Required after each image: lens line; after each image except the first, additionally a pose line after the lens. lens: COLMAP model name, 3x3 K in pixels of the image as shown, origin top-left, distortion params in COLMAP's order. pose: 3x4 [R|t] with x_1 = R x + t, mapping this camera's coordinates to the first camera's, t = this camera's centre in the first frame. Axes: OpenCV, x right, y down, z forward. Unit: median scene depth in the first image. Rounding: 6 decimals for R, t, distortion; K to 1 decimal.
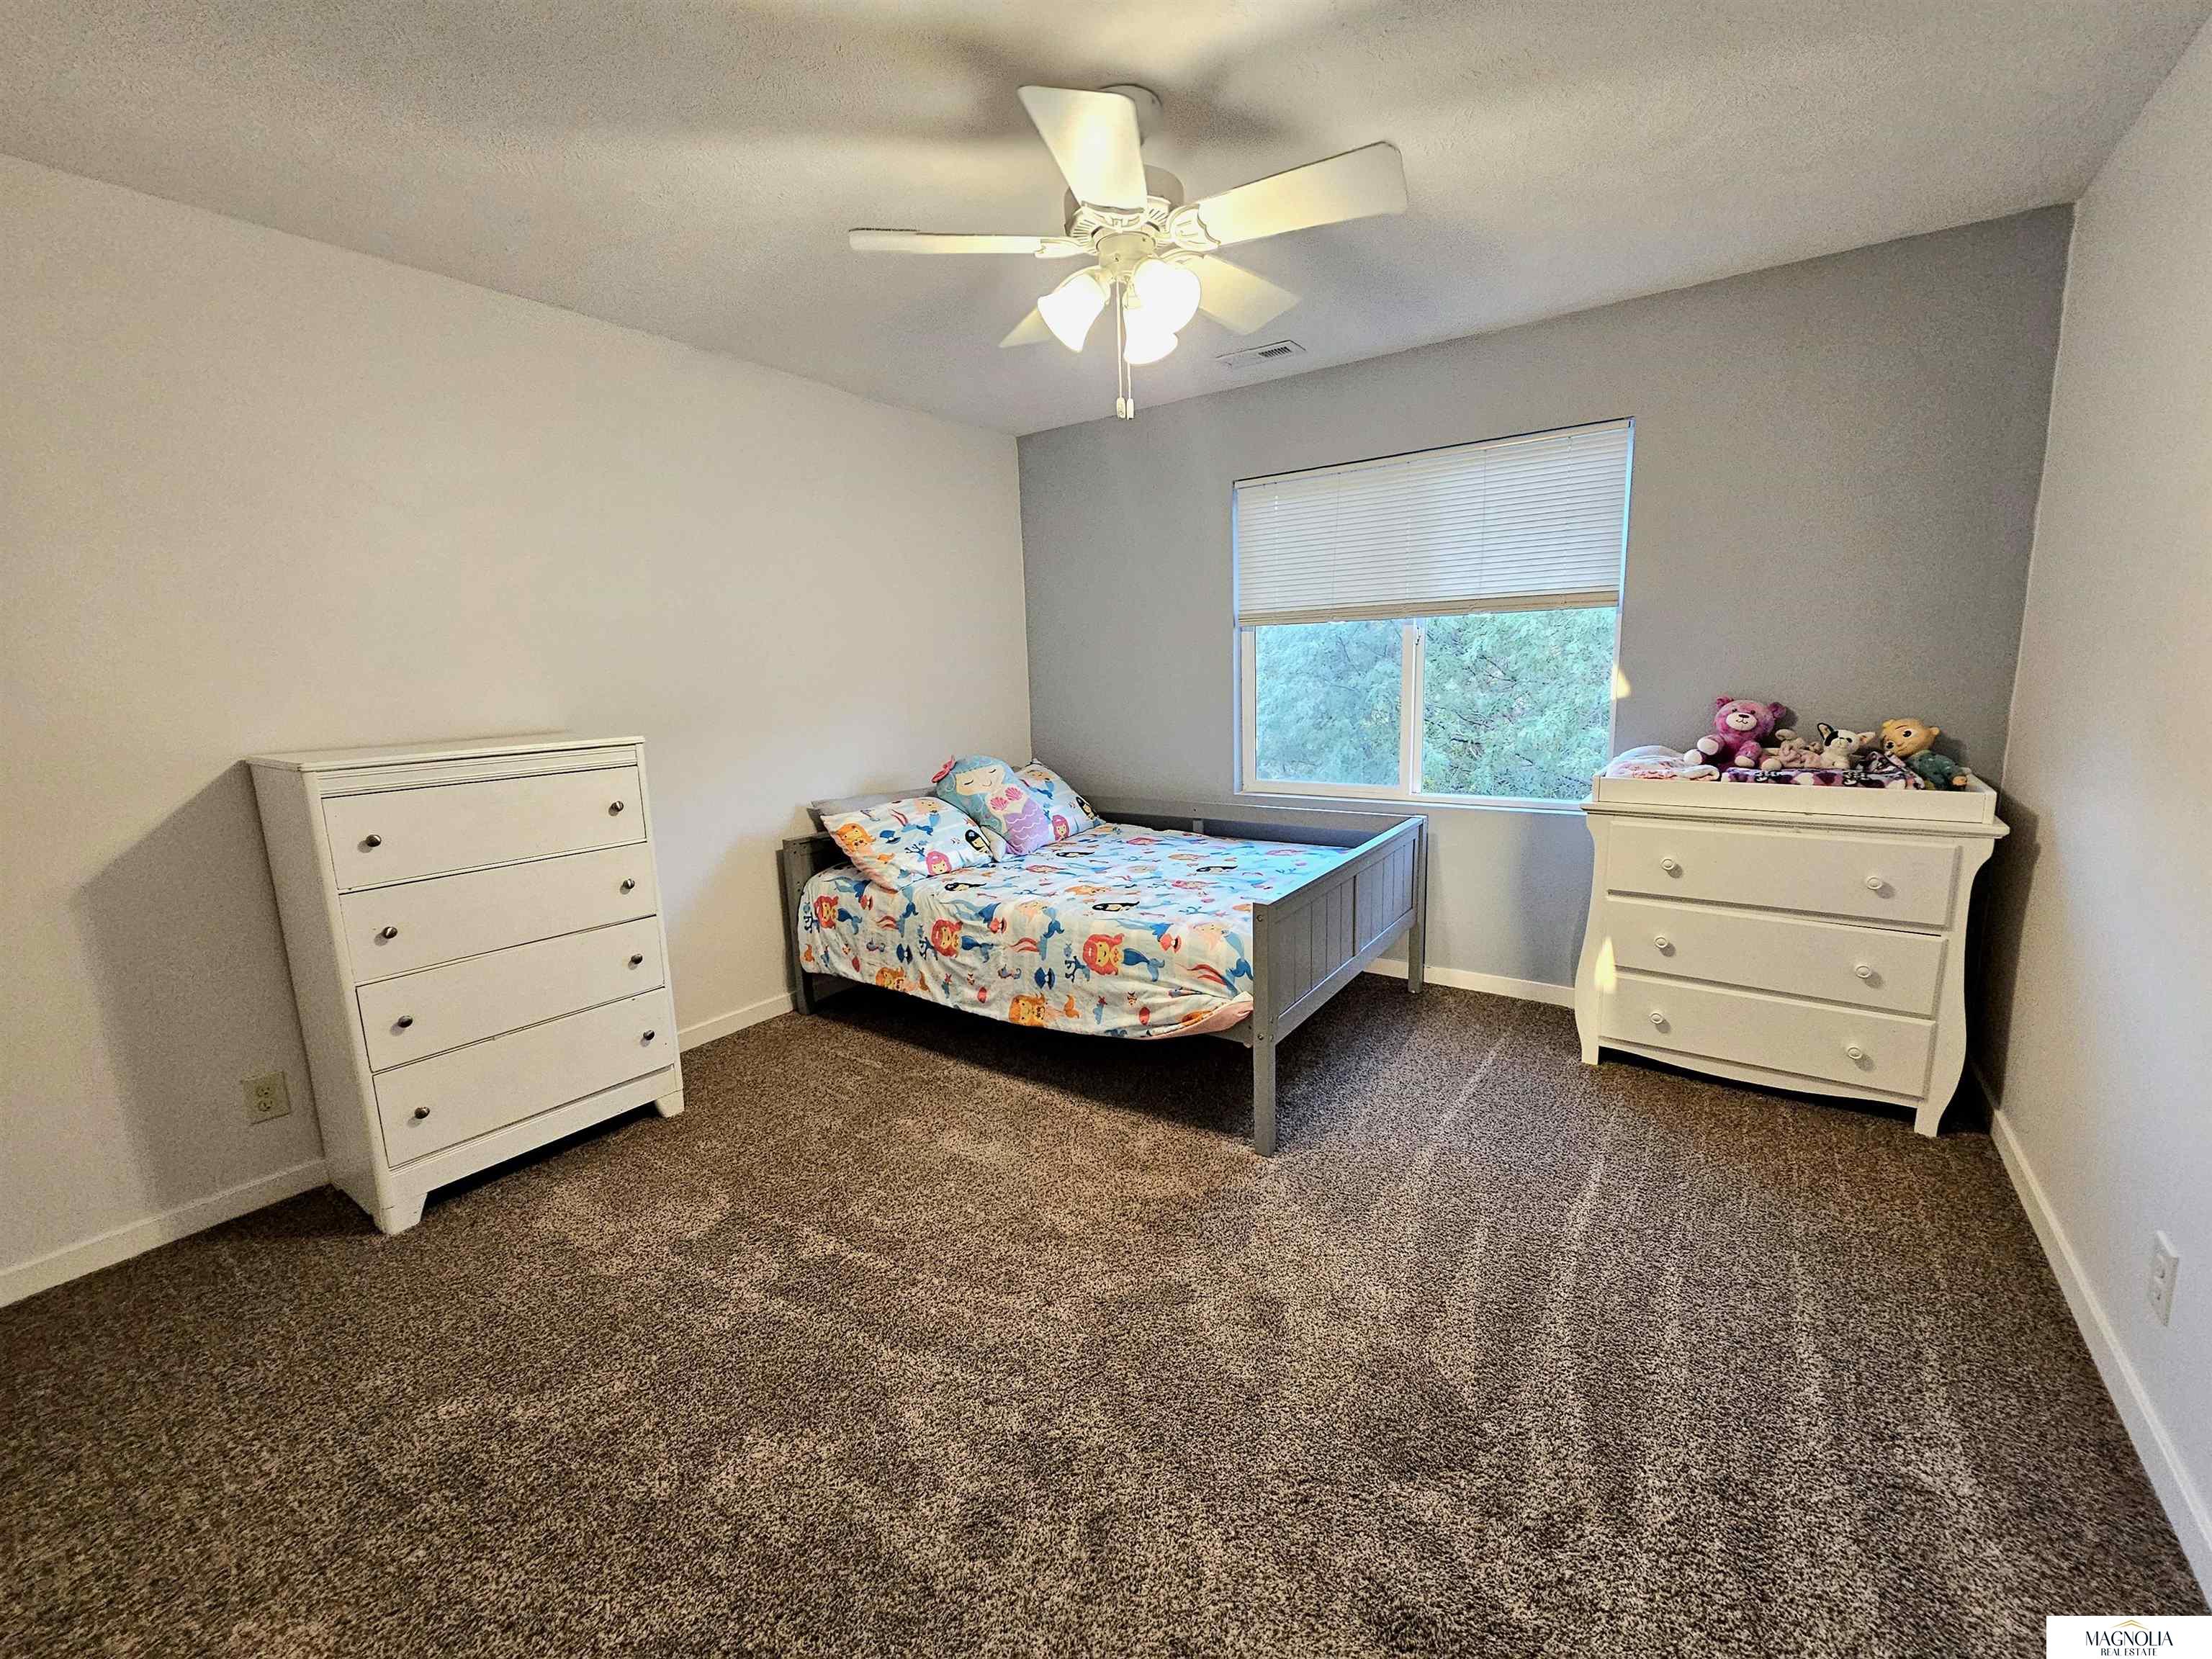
lens RADIAL K [[903.3, 0, 1110.5], [0, 903.3, 822.6], [0, 0, 1]] dist [-0.002016, 0.000196]
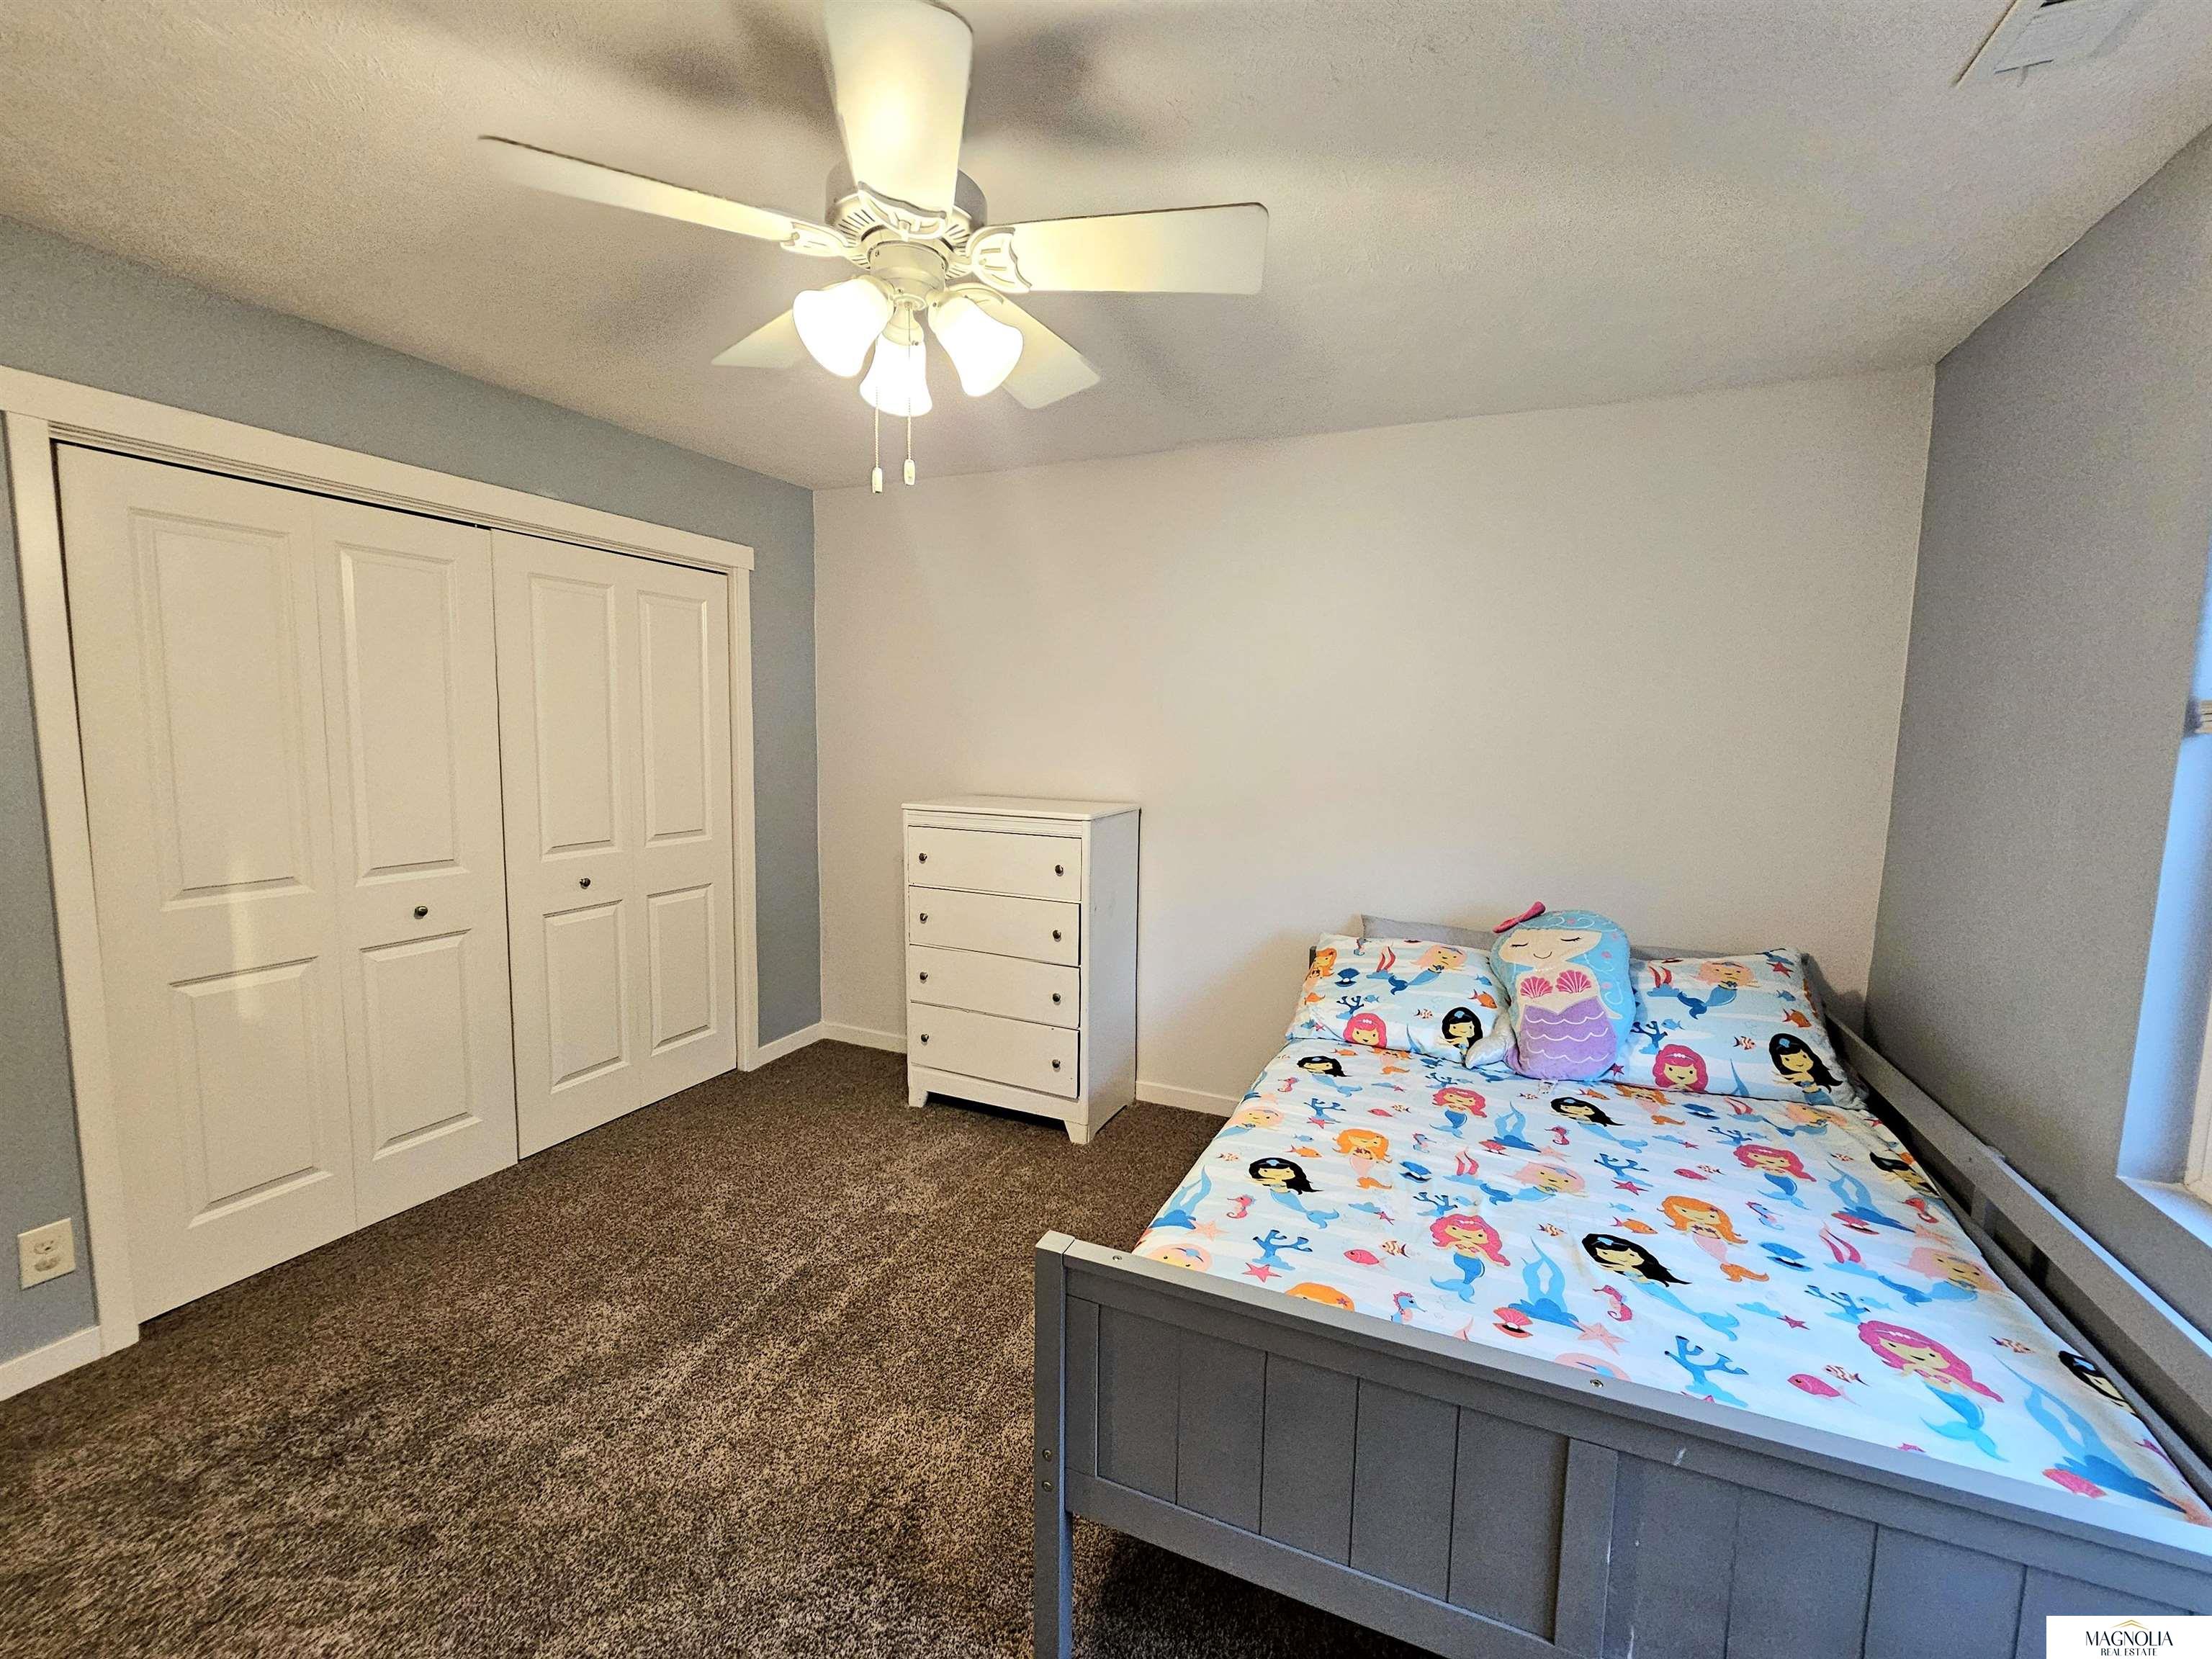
lens RADIAL K [[903.3, 0, 1110.5], [0, 903.3, 822.6], [0, 0, 1]] dist [-0.002016, 0.000196]
pose [[0.195118, 0.138138, -0.971003, 0.619256], [-0.185958, 0.977284, 0.101664, -0.209804], [0.962989, 0.160729, 0.216374, 0.780264]]
